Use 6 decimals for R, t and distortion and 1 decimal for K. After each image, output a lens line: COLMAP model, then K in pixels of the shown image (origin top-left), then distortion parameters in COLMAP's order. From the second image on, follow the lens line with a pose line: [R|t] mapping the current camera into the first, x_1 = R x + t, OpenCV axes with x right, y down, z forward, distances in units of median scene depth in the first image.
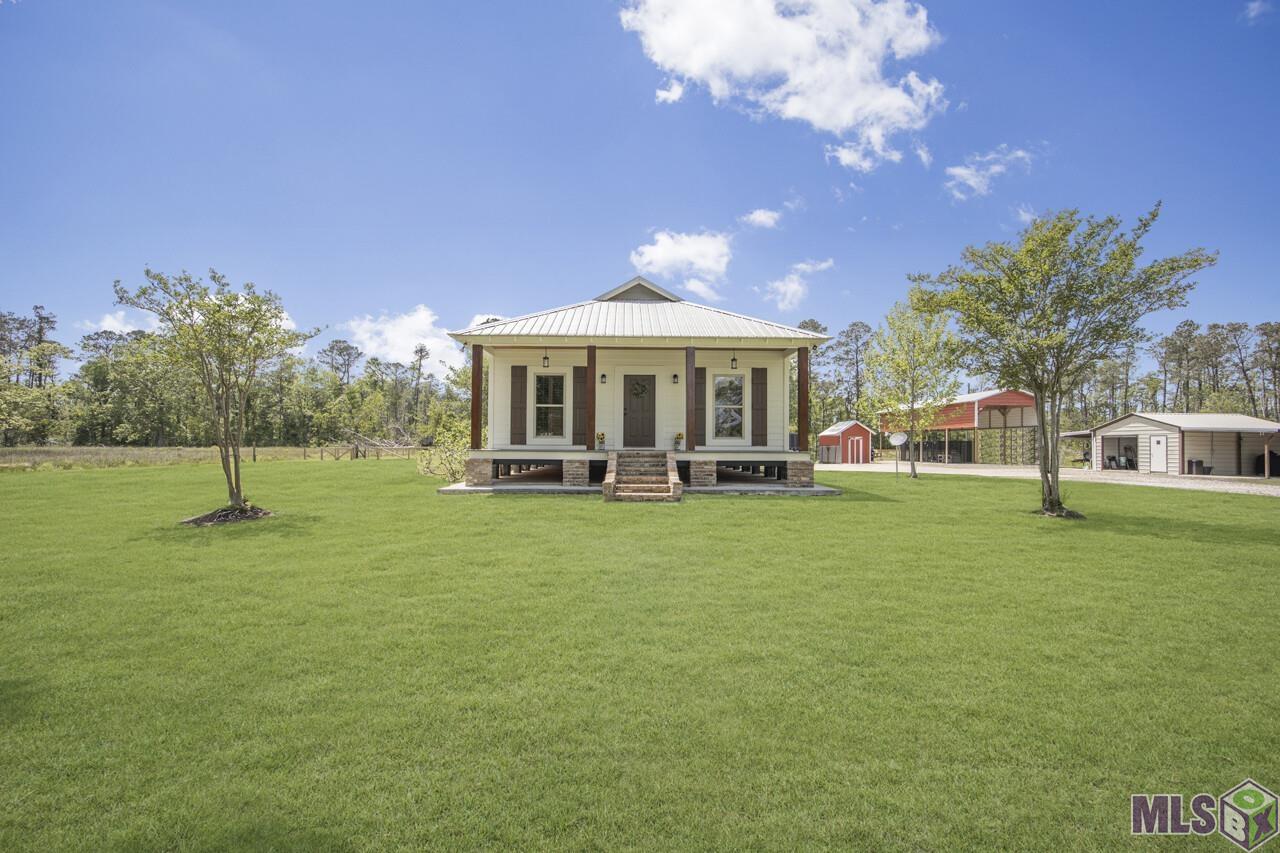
lens RADIAL K [[529.0, 0, 640.0], [0, 529.0, 426.5], [0, 0, 1]] dist [-0.000348, 0.000048]
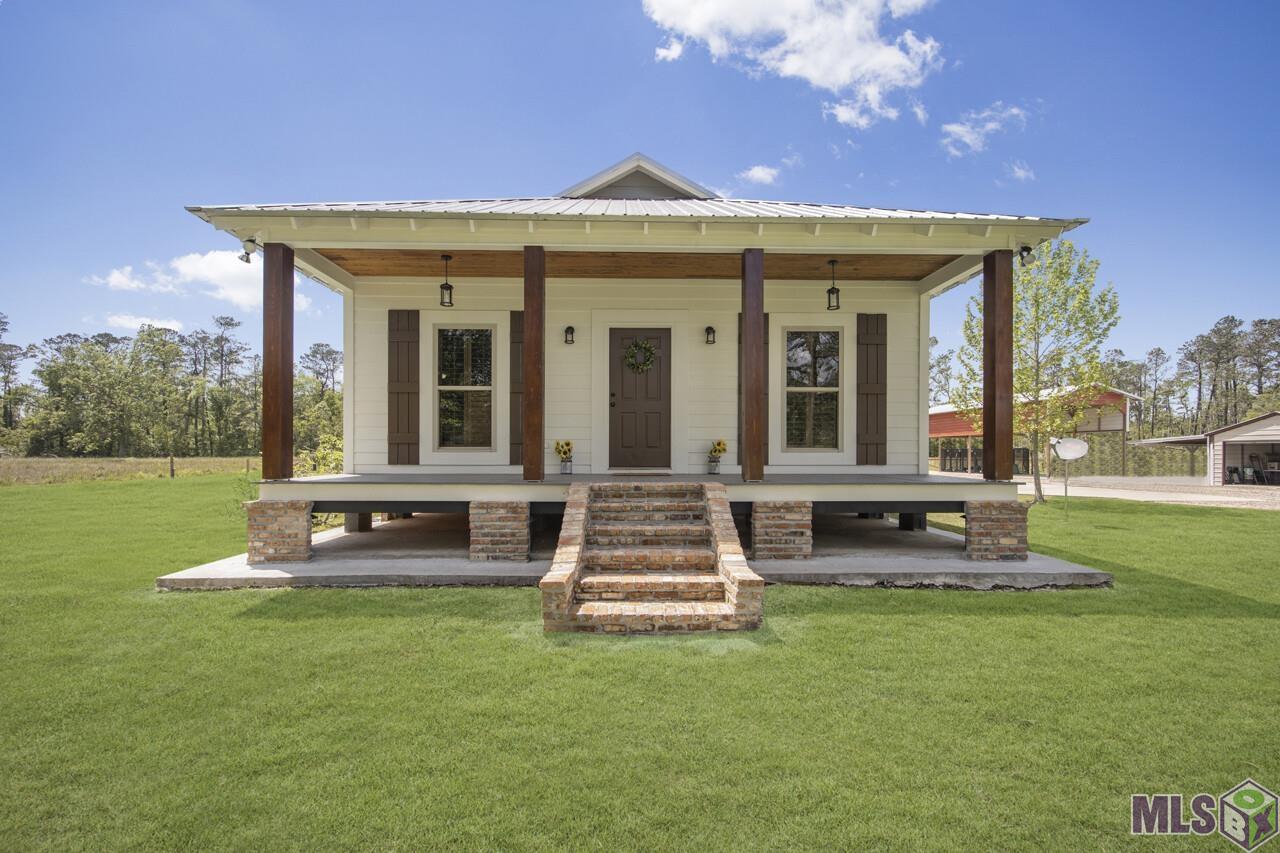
lens RADIAL K [[529.0, 0, 640.0], [0, 529.0, 426.5], [0, 0, 1]] dist [-0.000348, 0.000048]
pose [[0.999986, -0.004063, 0.003464, -0.003070], [0.004110, 0.999898, -0.013671, 0.005272], [-0.003408, 0.013686, 0.999901, 0.485908]]
